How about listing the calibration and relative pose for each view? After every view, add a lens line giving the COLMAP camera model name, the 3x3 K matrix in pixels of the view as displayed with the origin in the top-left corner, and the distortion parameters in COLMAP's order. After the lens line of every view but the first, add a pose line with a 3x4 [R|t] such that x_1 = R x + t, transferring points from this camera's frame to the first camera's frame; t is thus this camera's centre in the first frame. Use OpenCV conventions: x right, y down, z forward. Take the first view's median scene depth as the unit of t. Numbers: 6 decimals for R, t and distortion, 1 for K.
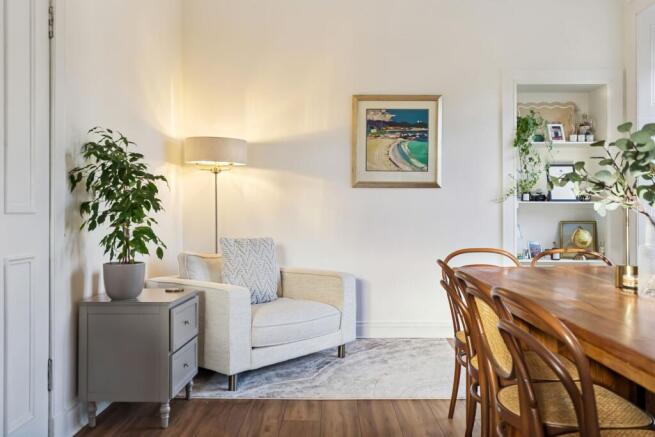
lens RADIAL K [[558.4, 0, 327.5], [0, 558.4, 218.5], [0, 0, 1]] dist [0.015771, 0.004085]
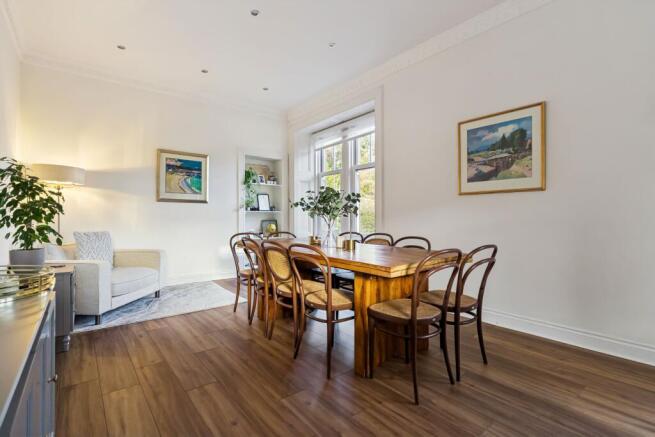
lens RADIAL K [[311.3, 0, 327.5], [0, 311.3, 218.5], [0, 0, 1]] dist [-0.001373, -0.000345]
pose [[0.771398, -0.001514, 0.636351, -0.164415], [0.001684, 0.999999, 0.000338, -0.001481], [-0.636351, 0.000811, 0.771400, -0.092213]]
